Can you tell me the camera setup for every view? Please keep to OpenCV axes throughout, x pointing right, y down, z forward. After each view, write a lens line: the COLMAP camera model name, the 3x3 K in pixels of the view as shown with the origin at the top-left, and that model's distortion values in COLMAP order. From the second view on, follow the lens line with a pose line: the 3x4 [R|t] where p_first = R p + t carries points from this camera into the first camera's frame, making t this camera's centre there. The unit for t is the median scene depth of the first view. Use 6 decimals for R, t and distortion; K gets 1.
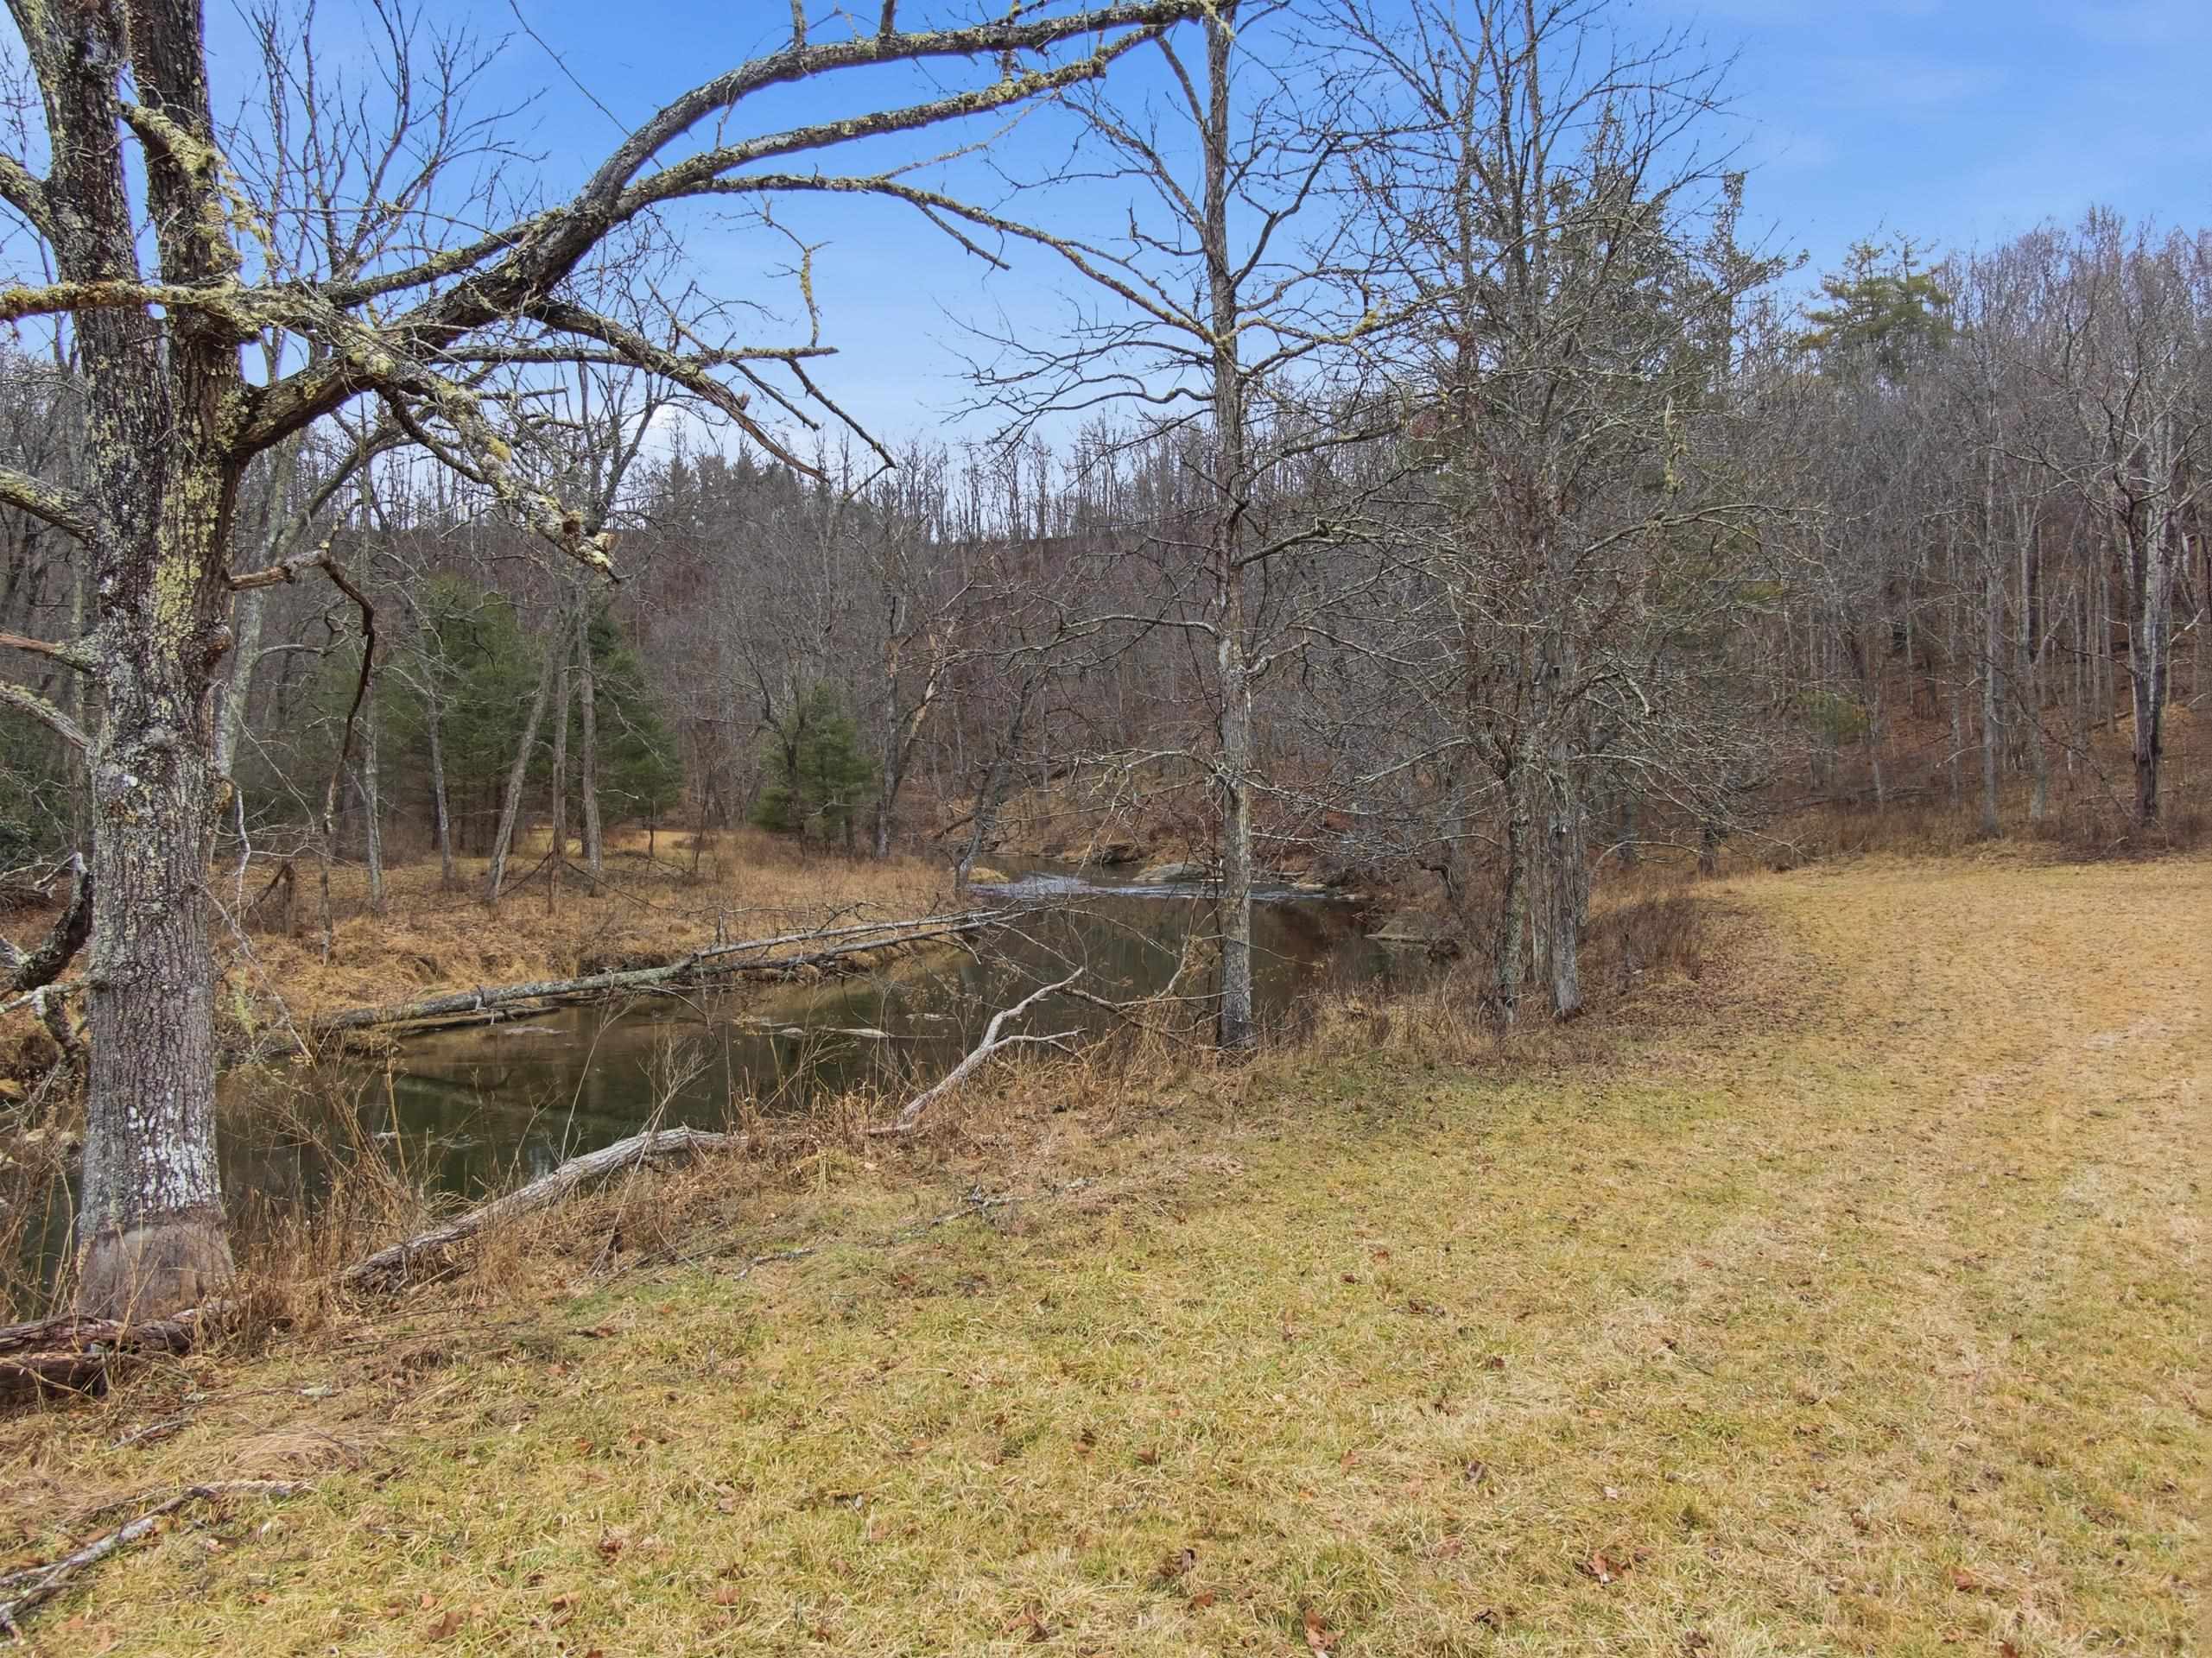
lens RADIAL K [[1584.0, 0, 1101.6], [0, 1584.0, 846.3], [0, 0, 1]] dist [0.045847, -0.061503]
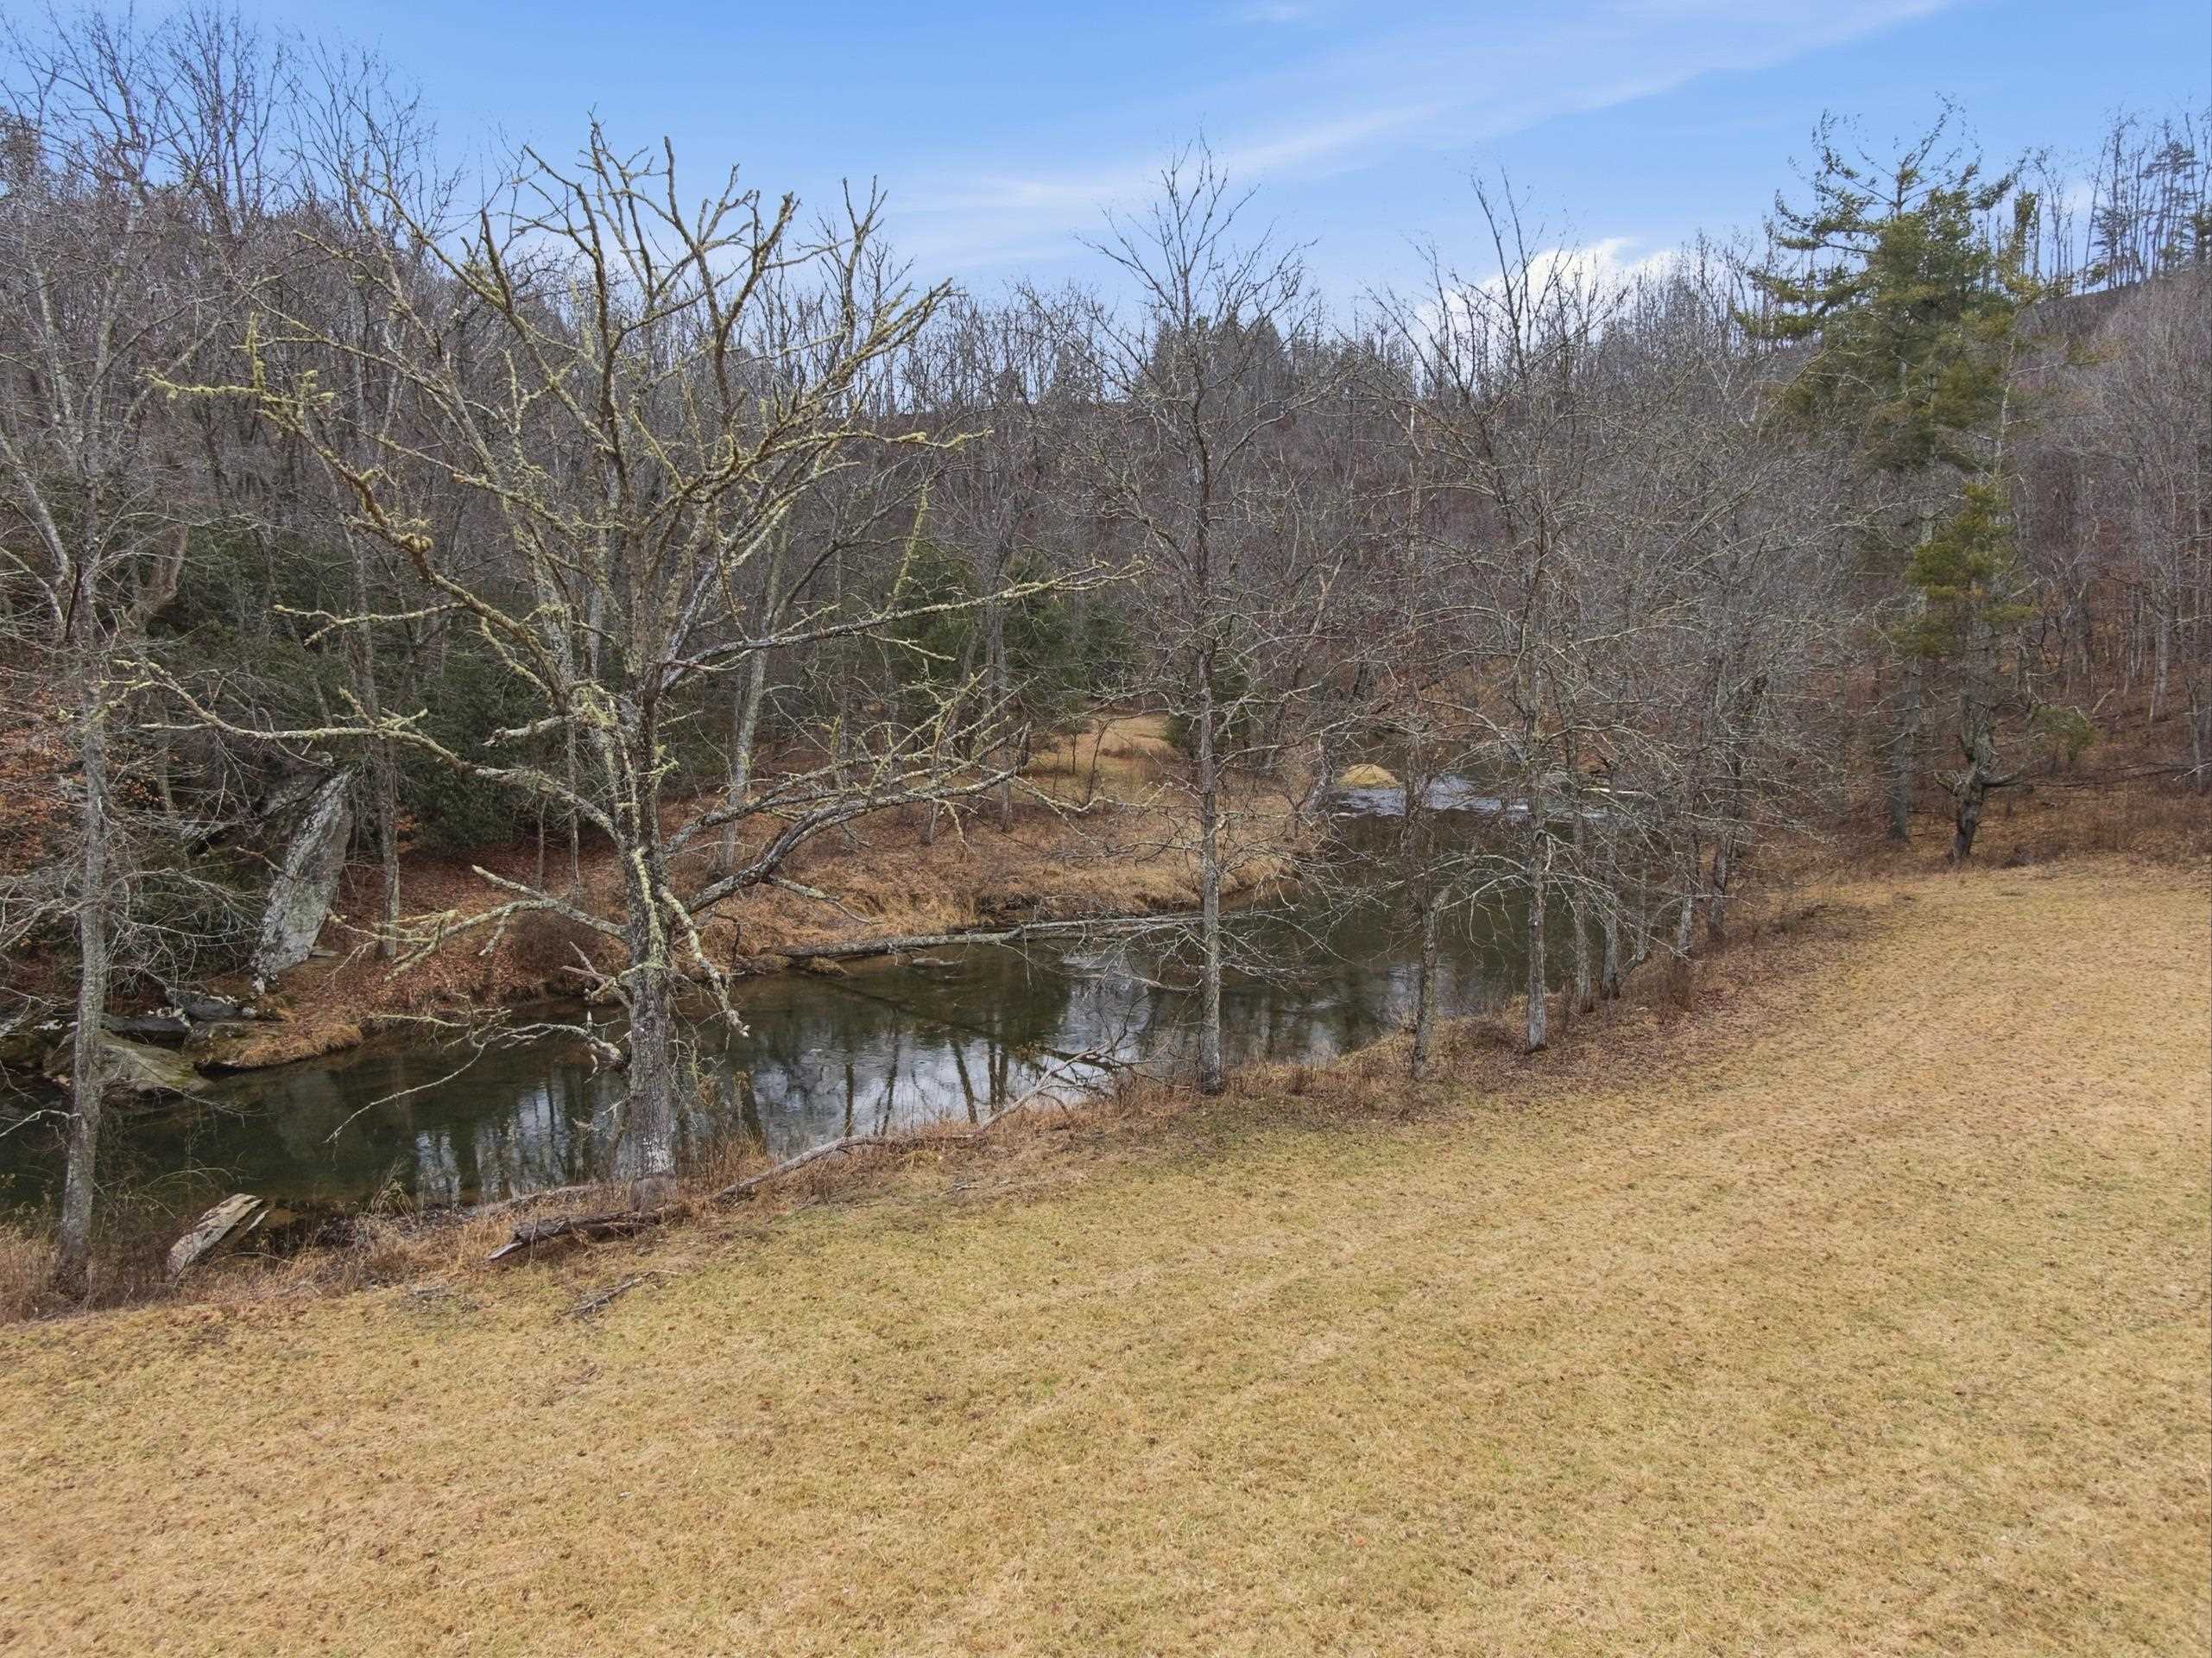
lens RADIAL K [[1584.3, 0, 1101.6], [0, 1584.3, 846.3], [0, 0, 1]] dist [0.045847, -0.061503]
pose [[0.951847, 0.047073, -0.302938, 1.056515], [-0.014198, 0.993850, 0.109824, -0.703457], [0.306245, -0.100234, 0.946661, -1.461253]]
